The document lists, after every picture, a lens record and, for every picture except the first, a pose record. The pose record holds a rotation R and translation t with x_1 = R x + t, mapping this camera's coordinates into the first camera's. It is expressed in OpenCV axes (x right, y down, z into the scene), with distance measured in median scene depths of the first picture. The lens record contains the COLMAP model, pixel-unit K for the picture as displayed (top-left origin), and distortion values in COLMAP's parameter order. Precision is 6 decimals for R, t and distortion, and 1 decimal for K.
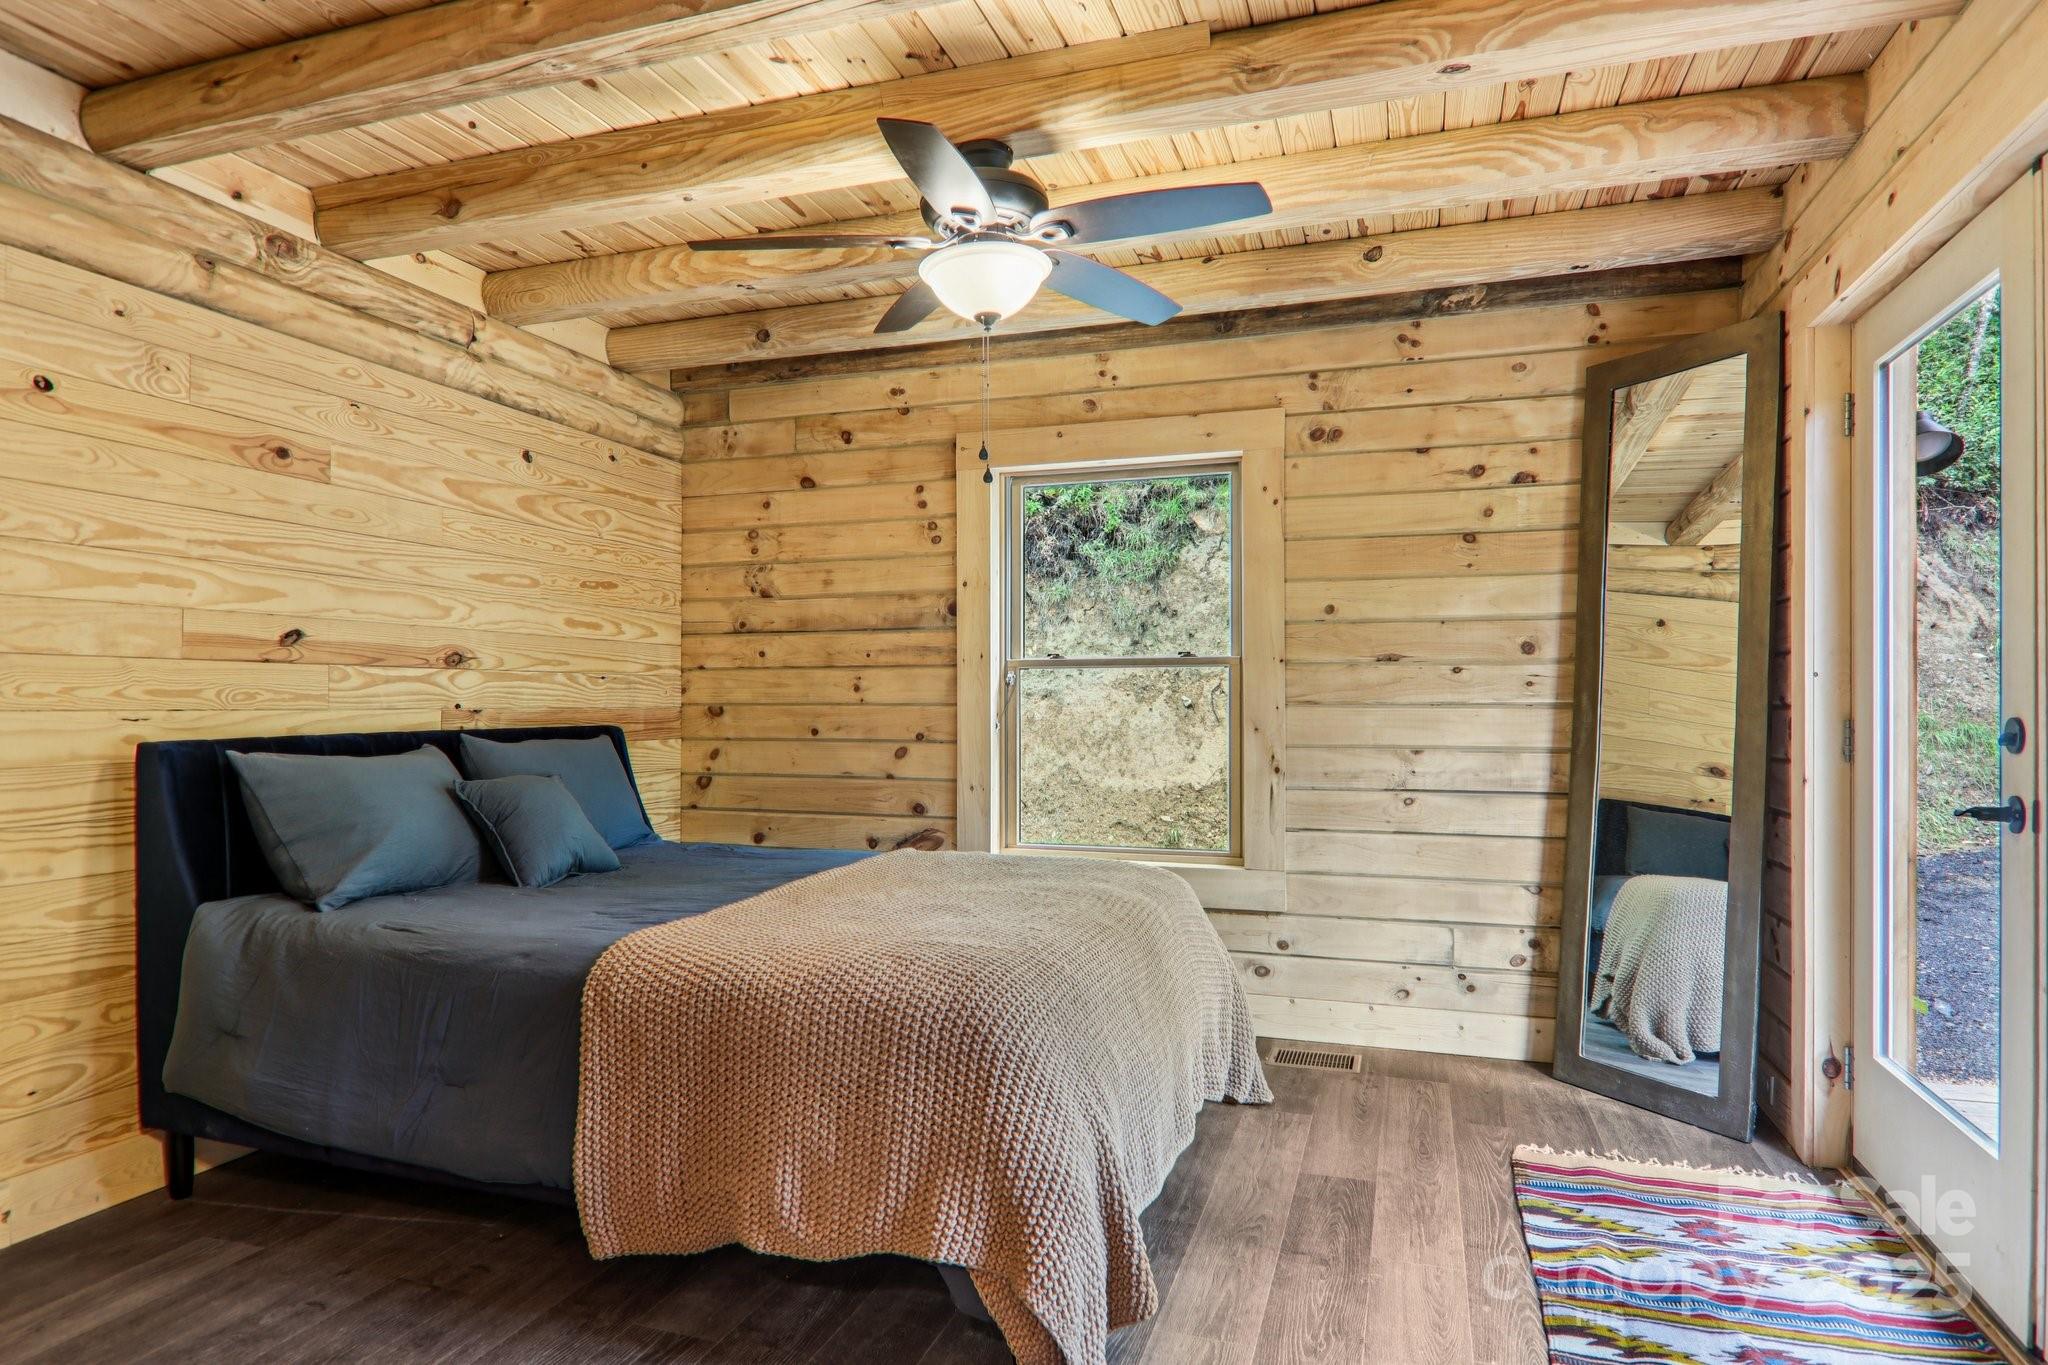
lens RADIAL K [[1166.4, 0, 1036.0], [0, 1166.4, 691.7], [0, 0, 1]] dist [0.001810, -0.018502]
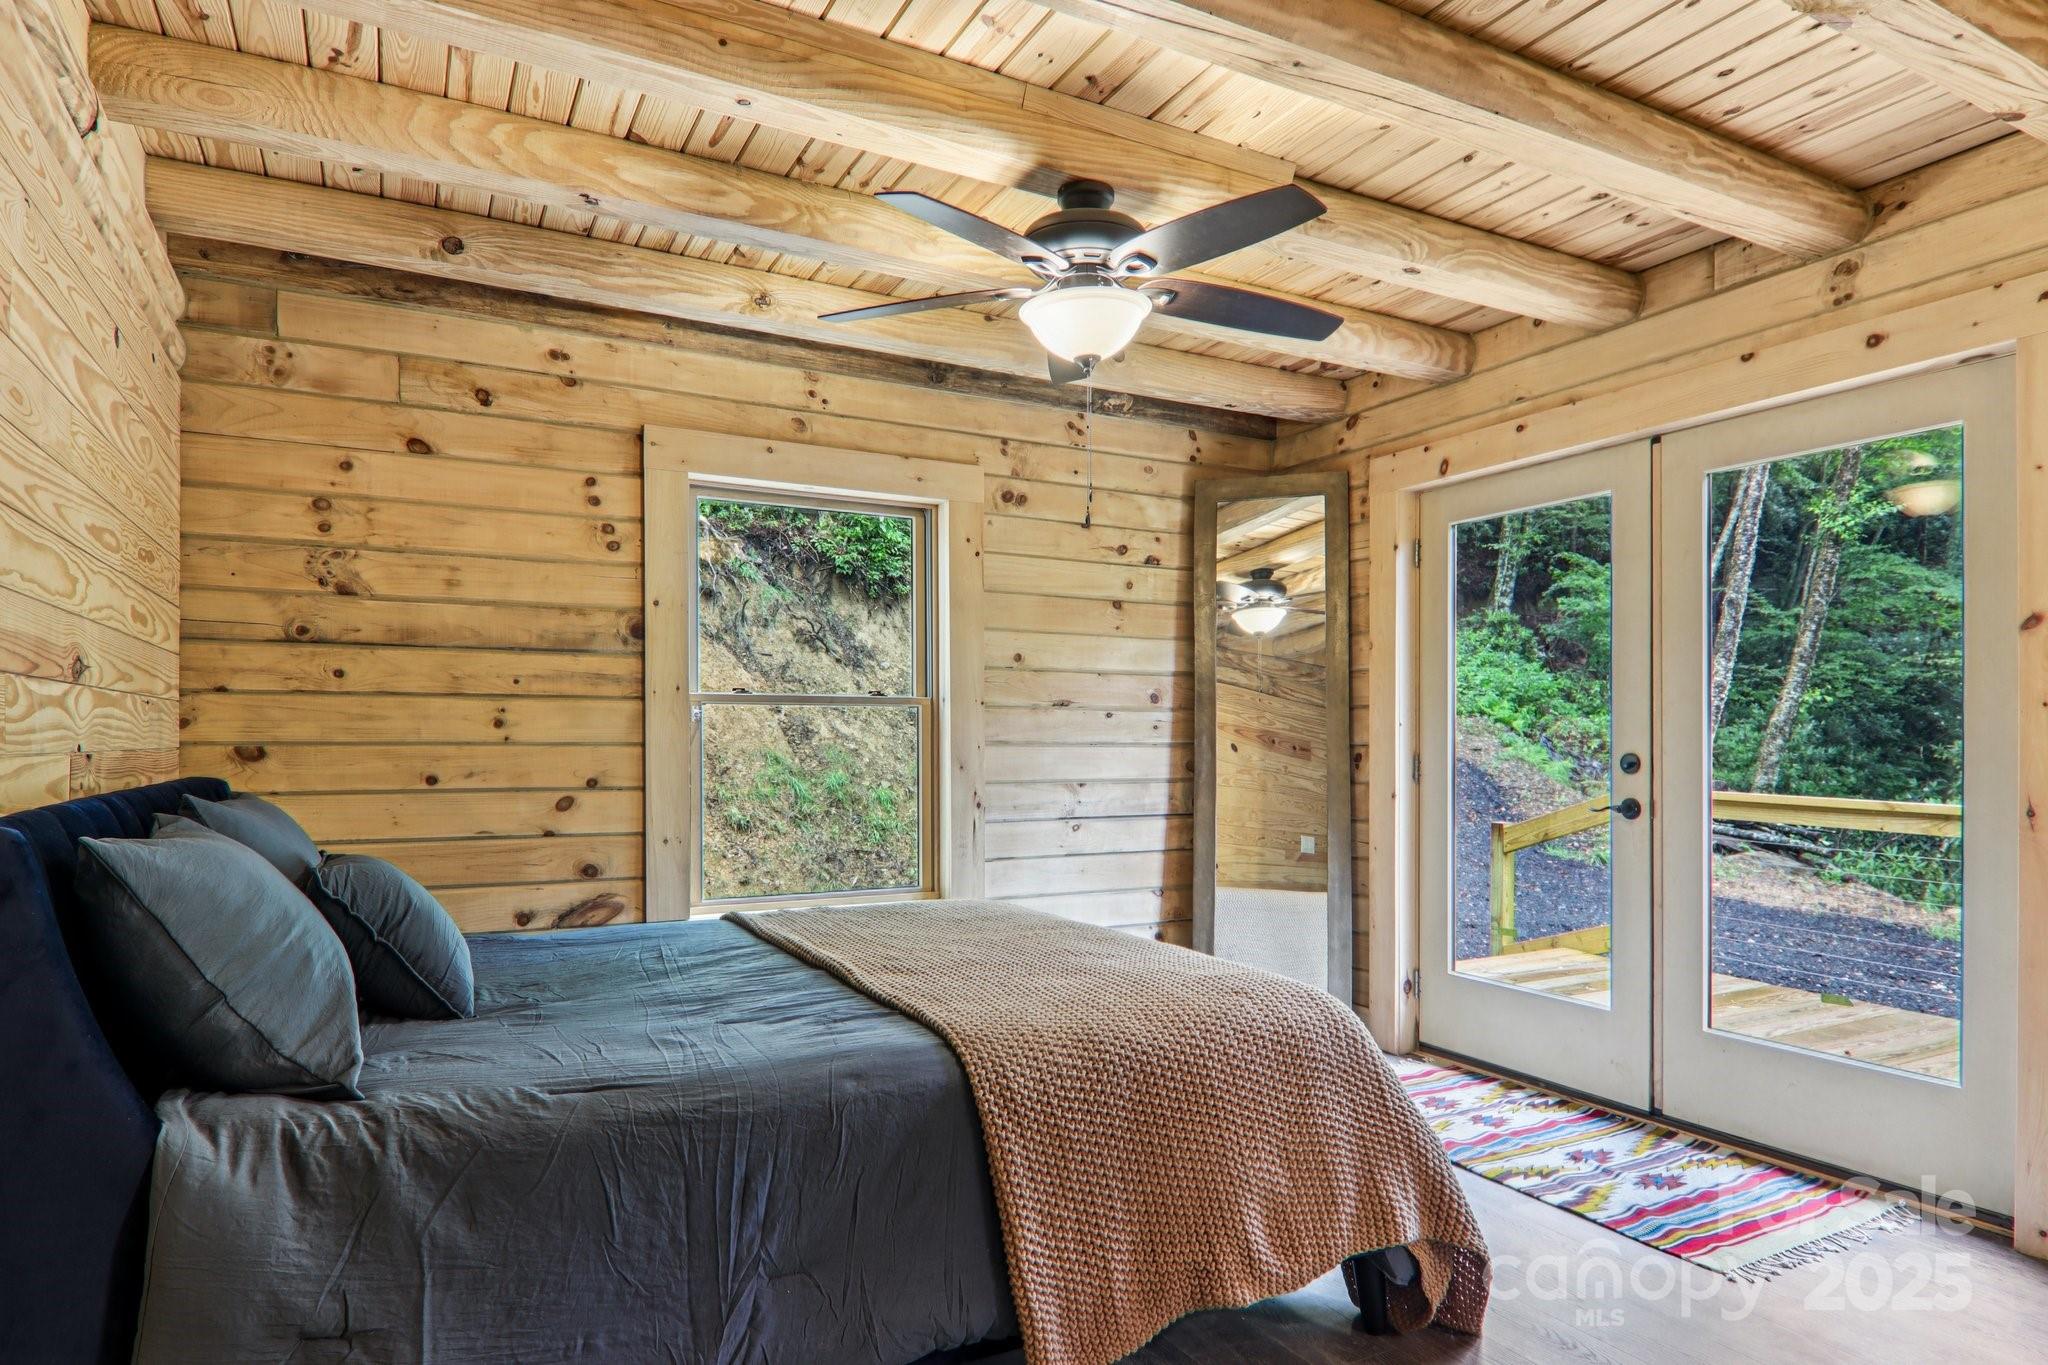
lens RADIAL K [[1166.4, 0, 1043.3], [0, 1166.4, 737.7], [0, 0, 1]] dist [0.001810, -0.018502]
pose [[0.682969, 0.003355, 0.730440, -0.528843], [-0.009437, 0.999947, 0.004232, 0.000017], [-0.730387, -0.009783, 0.682964, 0.226265]]
